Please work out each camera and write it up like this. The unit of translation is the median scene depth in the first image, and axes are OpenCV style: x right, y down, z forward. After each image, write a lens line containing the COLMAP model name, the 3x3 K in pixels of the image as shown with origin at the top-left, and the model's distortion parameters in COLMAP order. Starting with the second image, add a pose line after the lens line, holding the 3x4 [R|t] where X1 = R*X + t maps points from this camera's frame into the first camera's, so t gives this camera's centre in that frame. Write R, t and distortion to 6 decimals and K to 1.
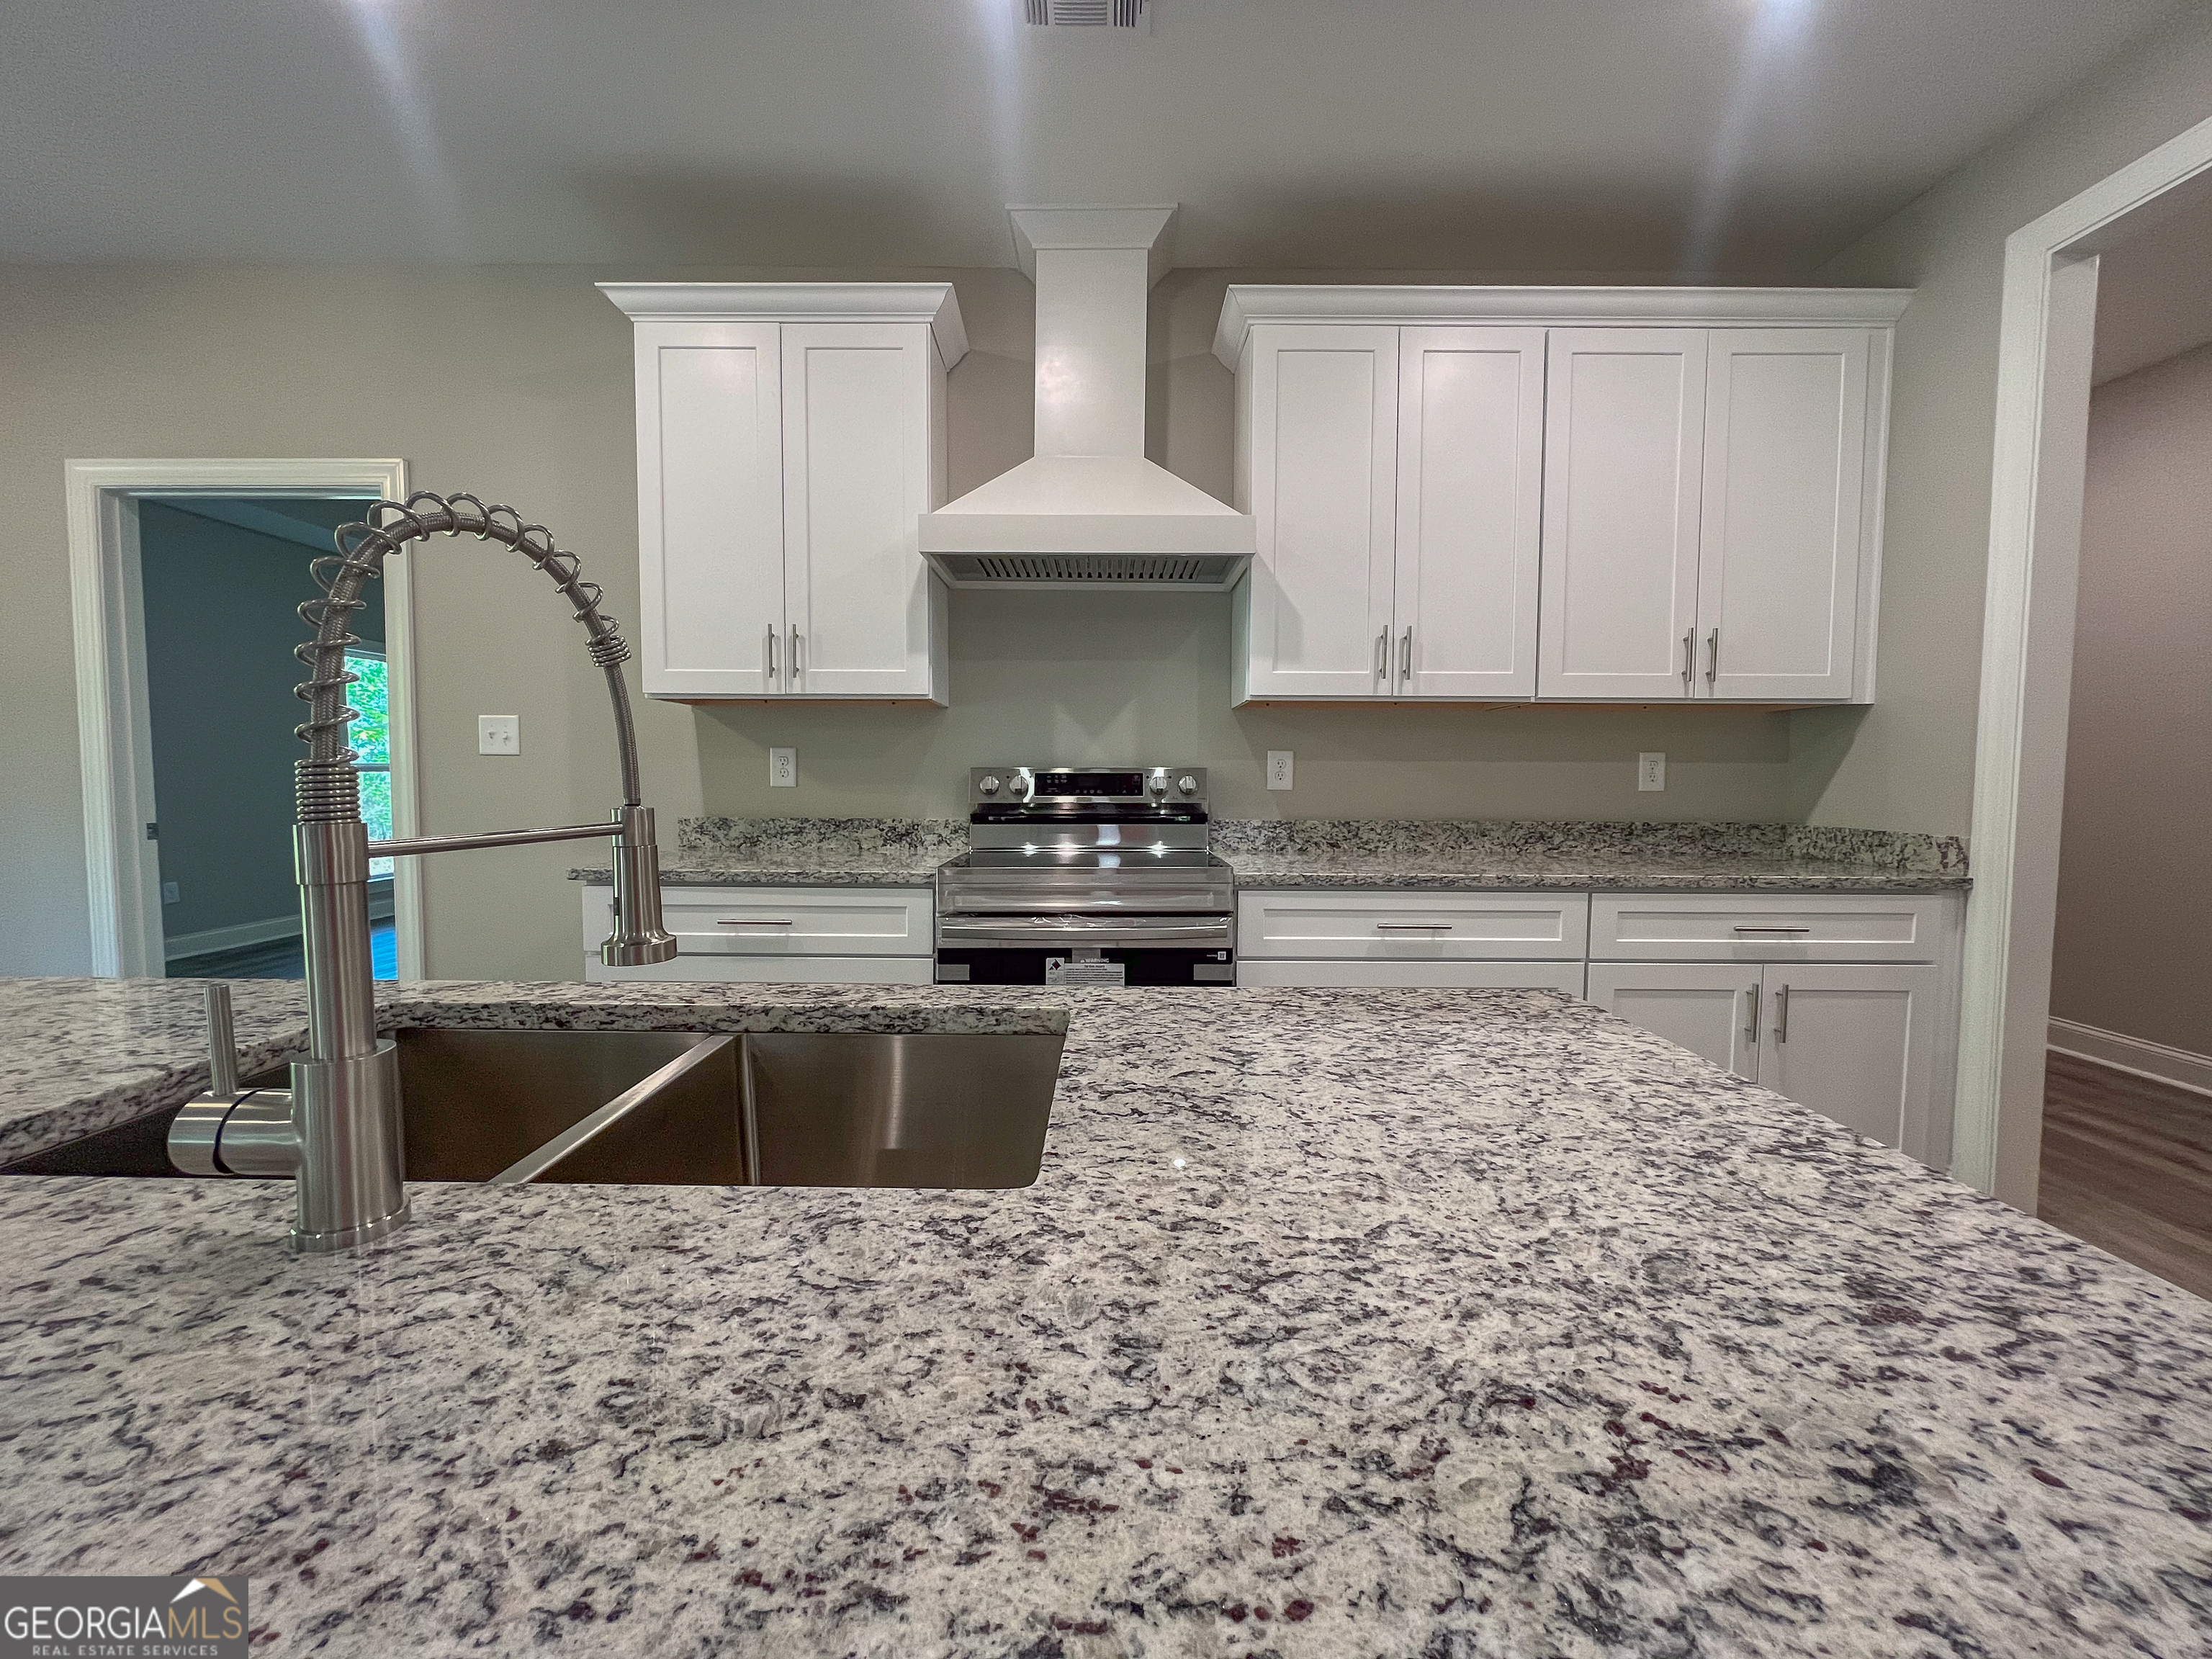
lens RADIAL K [[888.8, 0, 1099.6], [0, 888.8, 825.6], [0, 0, 1]] dist [-0.002819, 0.000372]
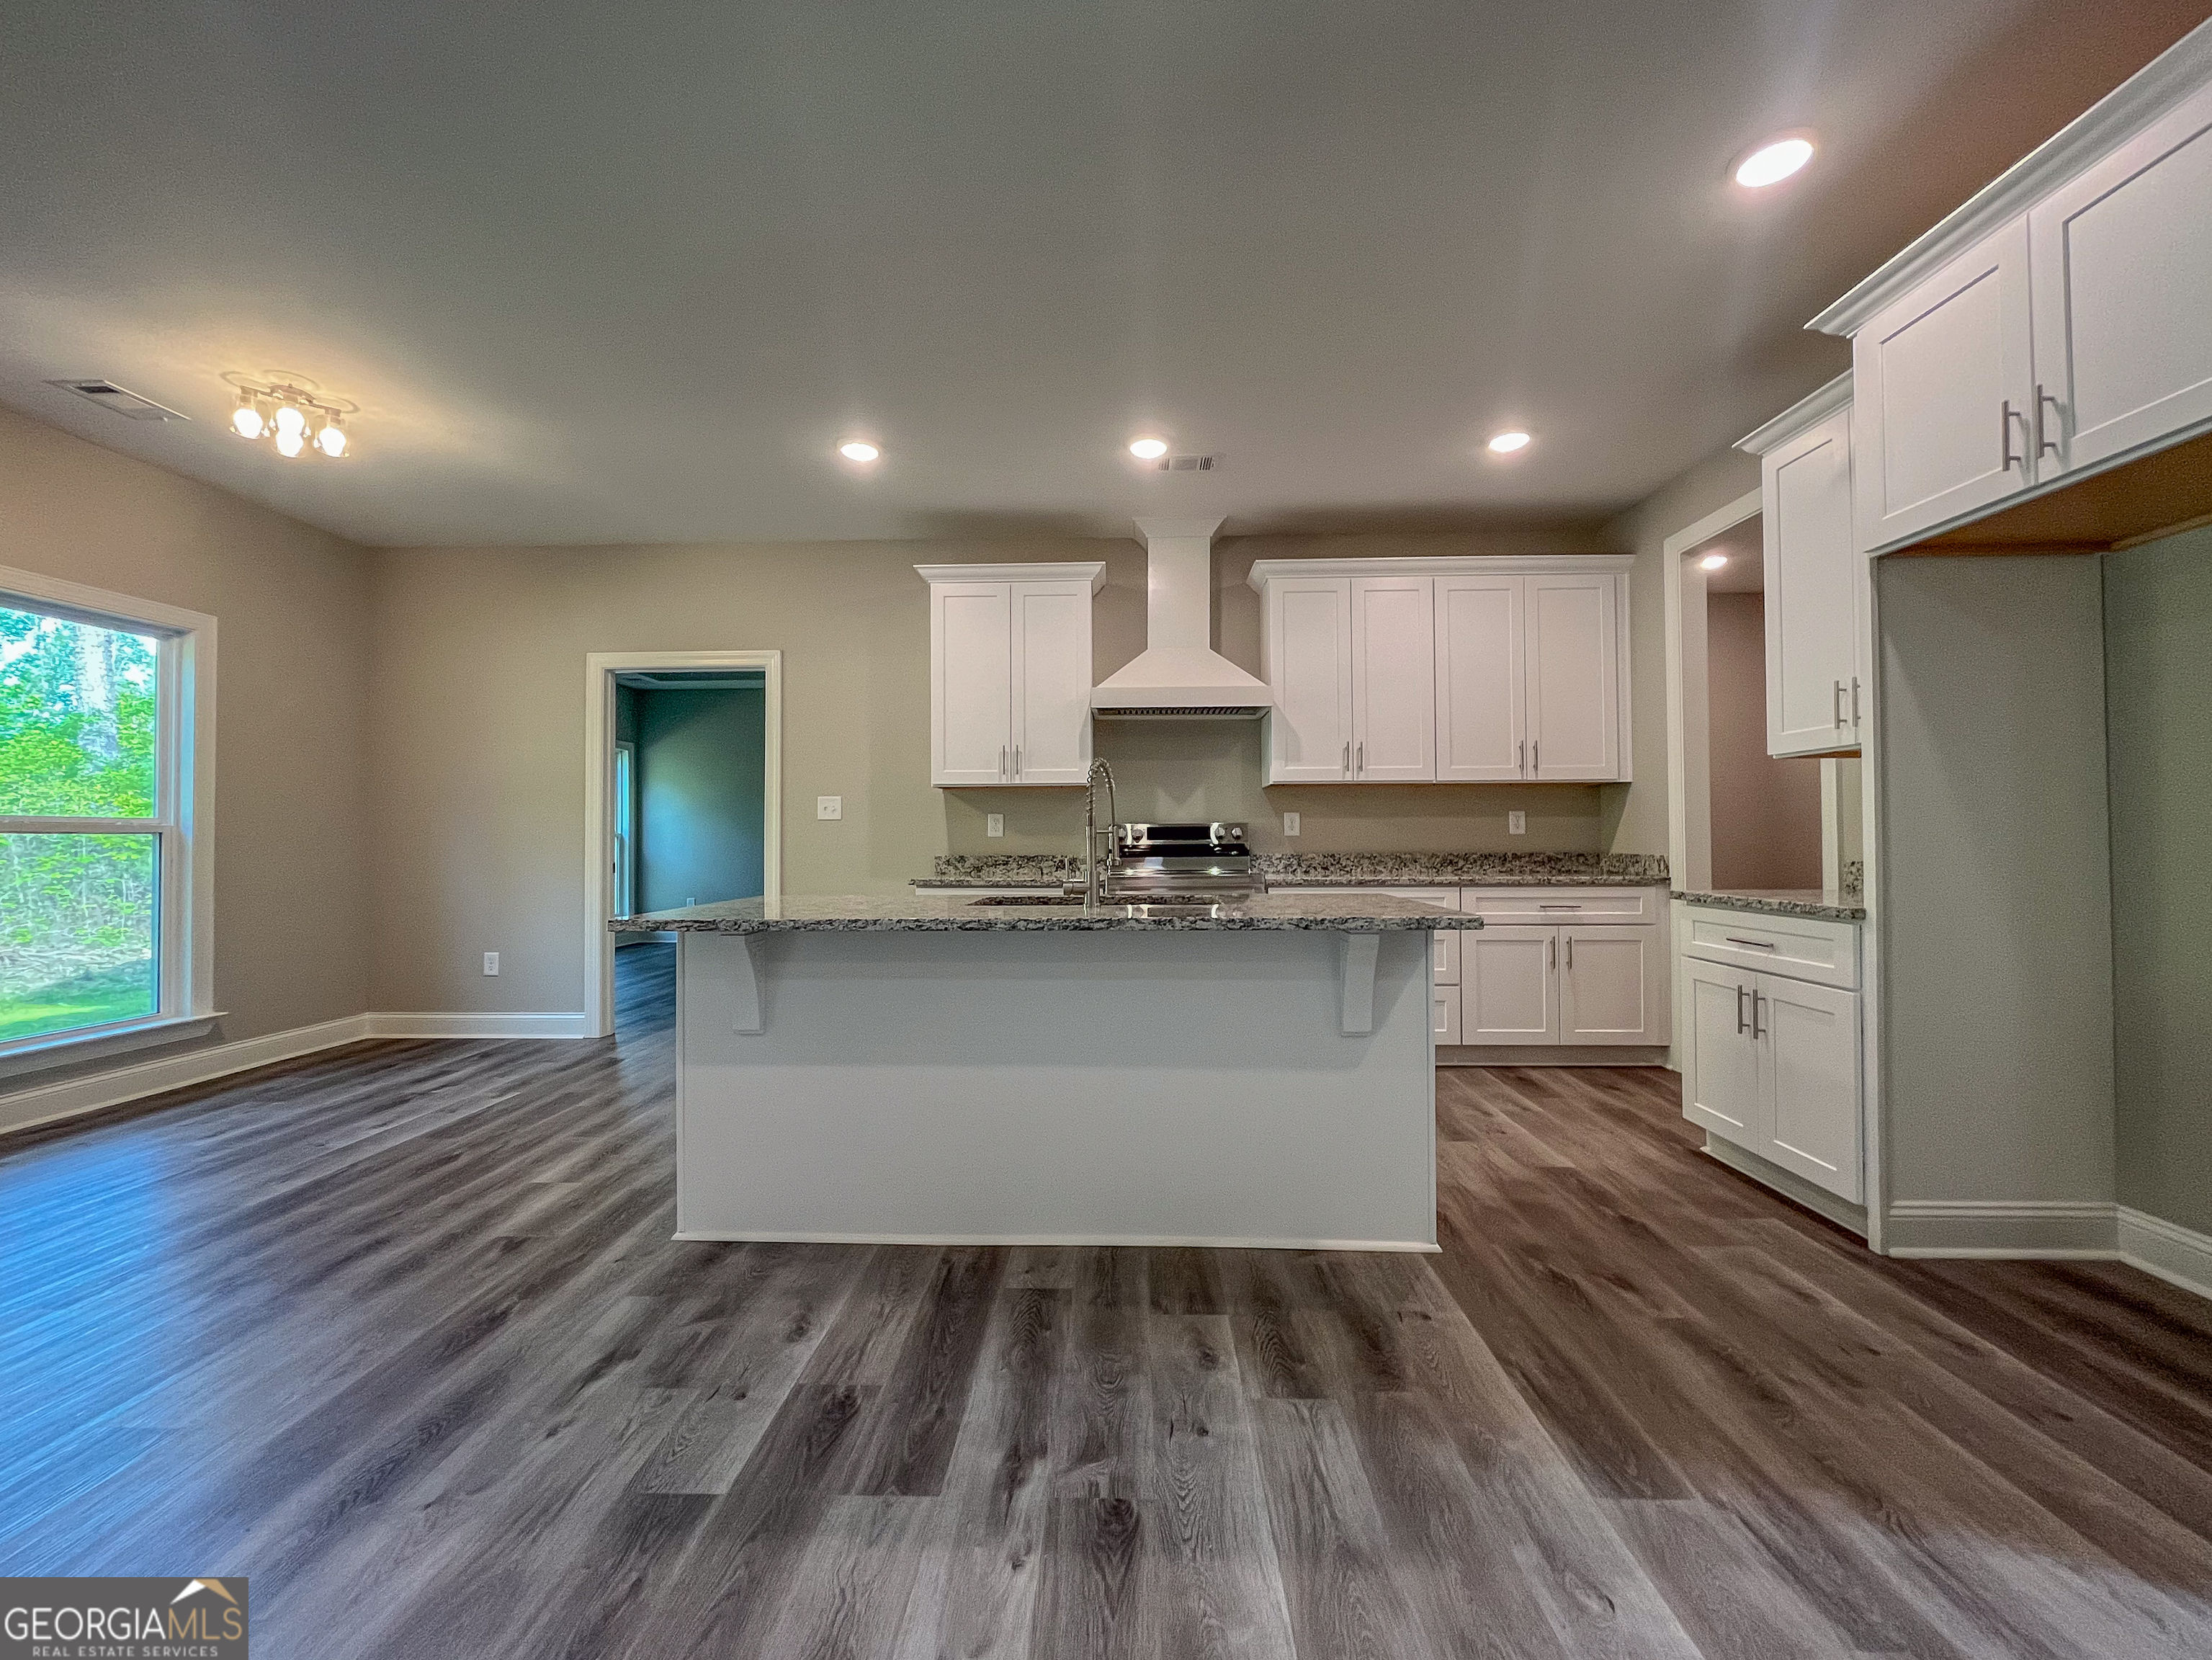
lens RADIAL K [[899.3, 0, 1101.3], [0, 899.3, 826.0], [0, 0, 1]] dist [0.000562, -0.000732]
pose [[0.999504, -0.010595, -0.029641, -0.126303], [0.008361, 0.997186, -0.074504, 0.076974], [0.030347, 0.074219, 0.996780, -0.837344]]
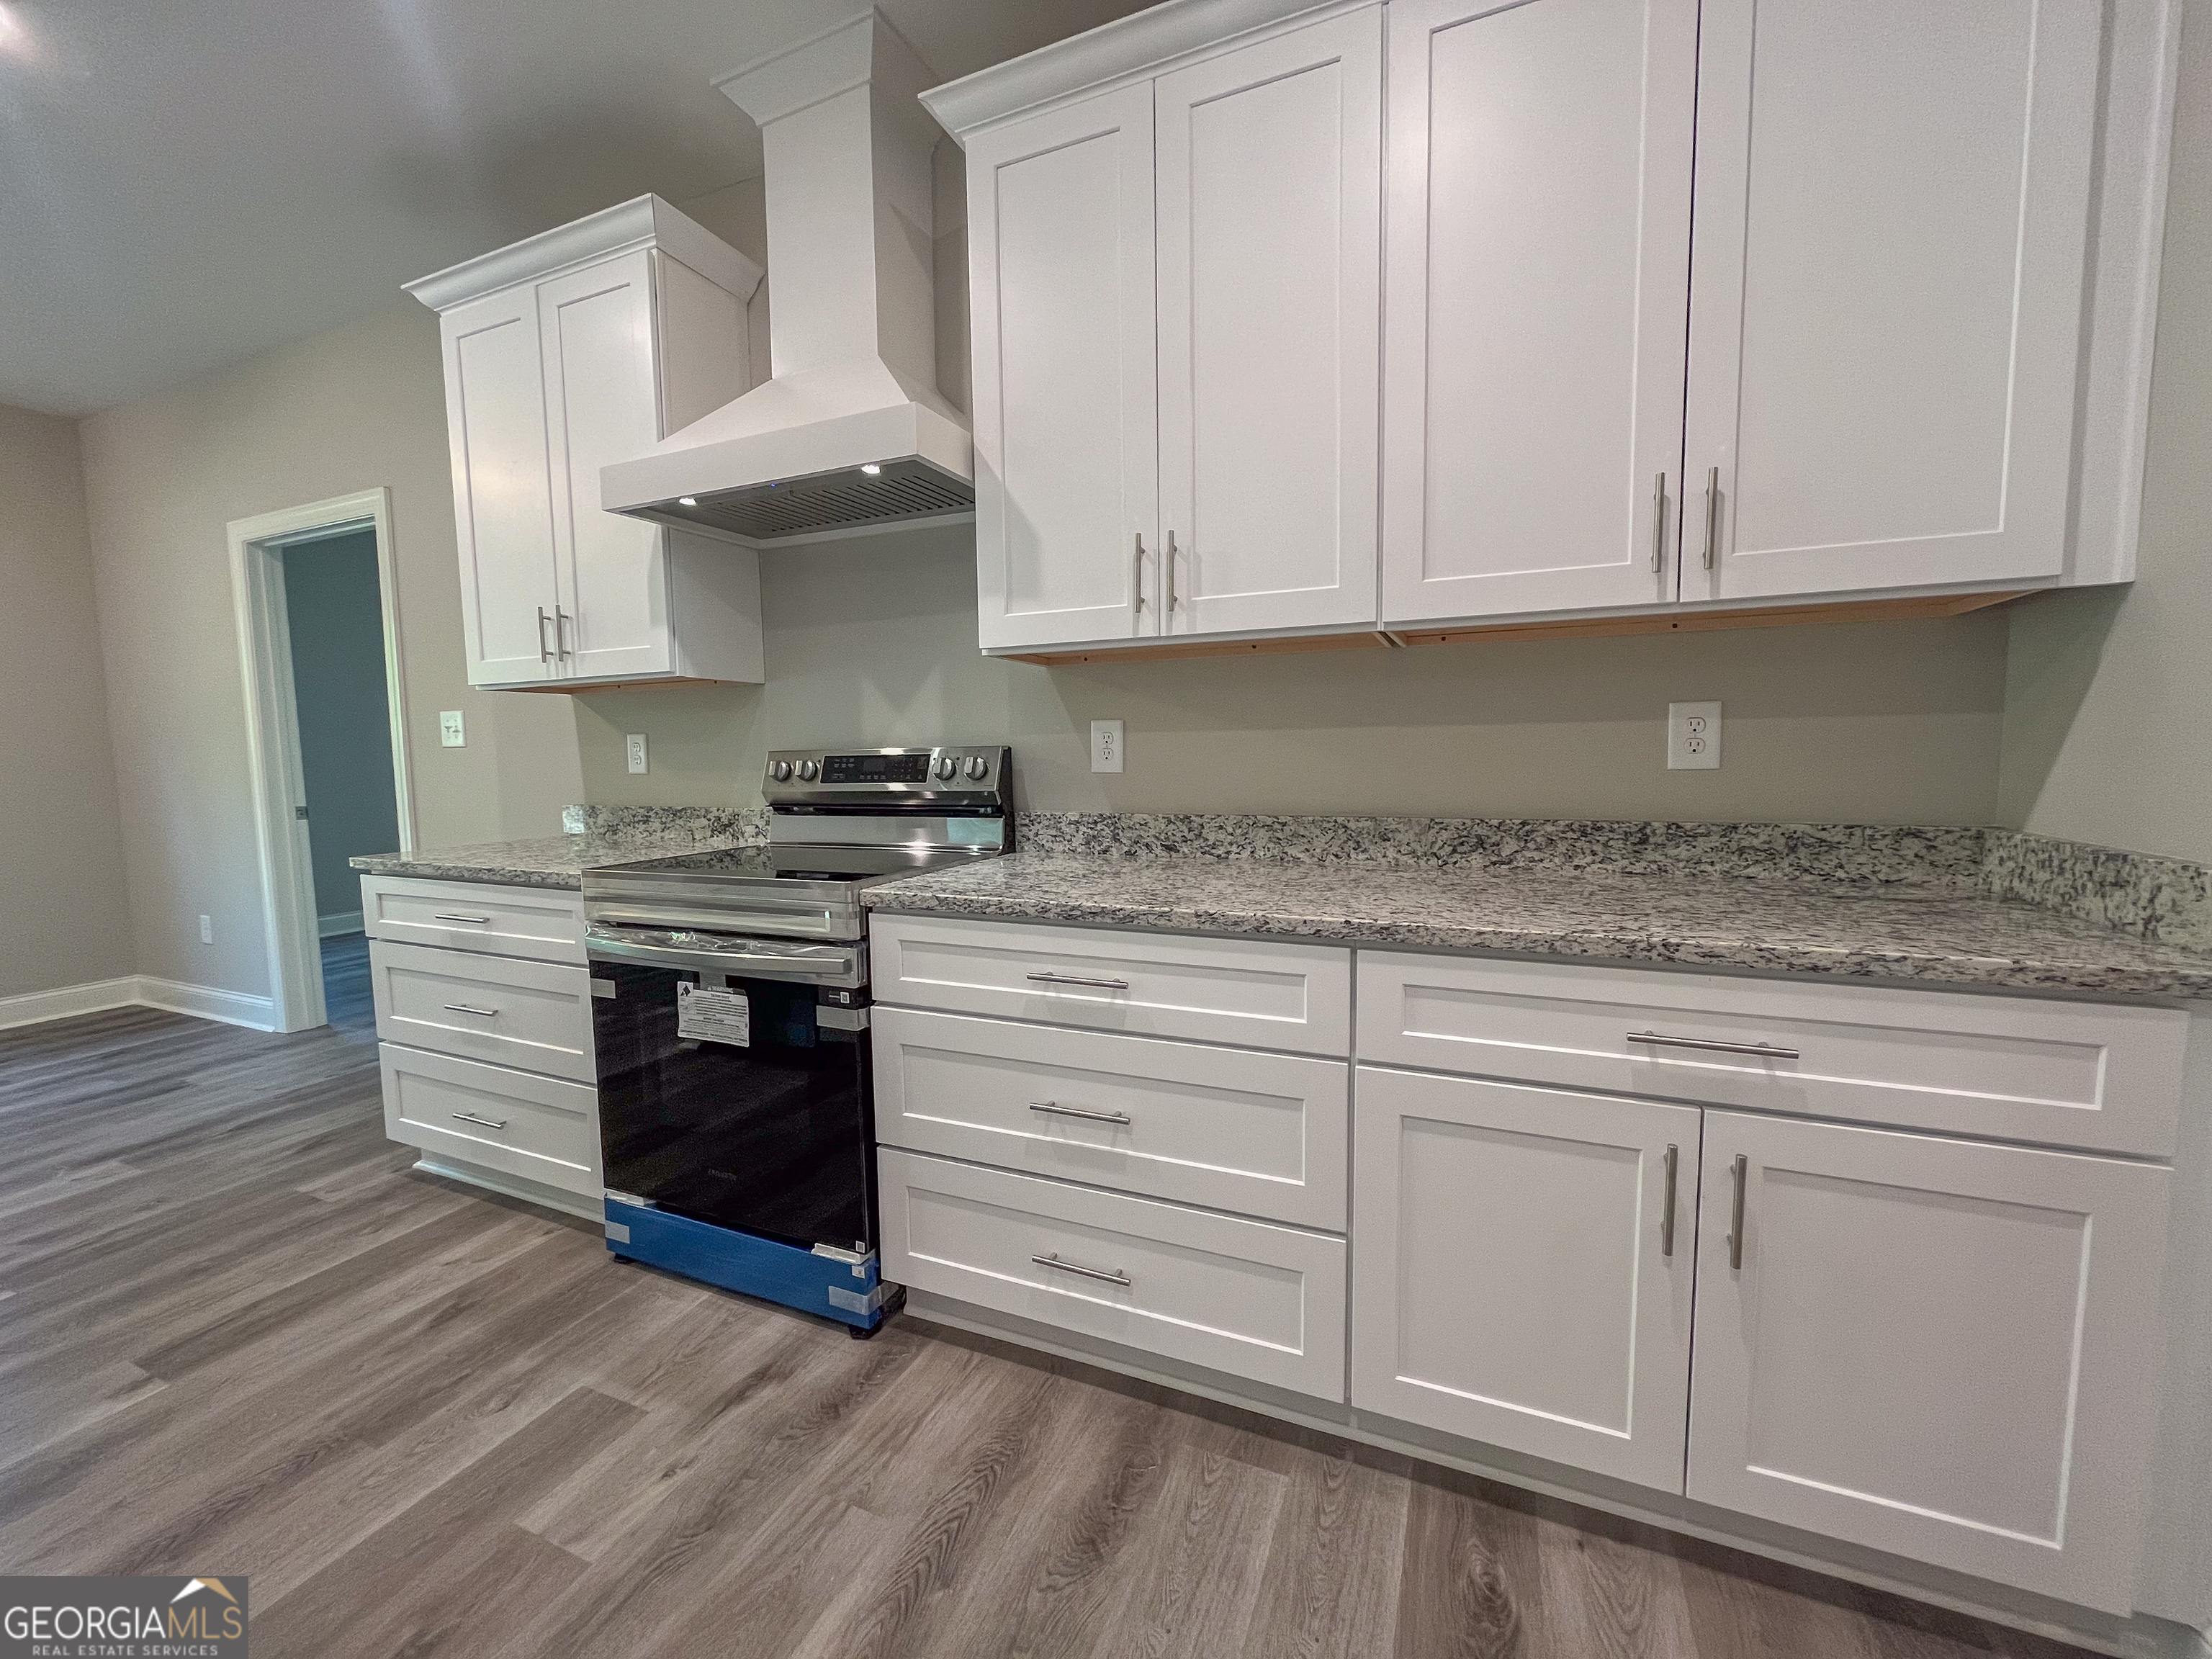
lens RADIAL K [[894.4, 0, 1097.2], [0, 894.4, 824.7], [0, 0, 1]] dist [-0.001410, -0.000107]
pose [[0.916037, 0.014303, -0.400838, 0.597824], [-0.001902, 0.999508, 0.031319, -0.023832], [0.401088, -0.027927, 0.915614, 0.365843]]
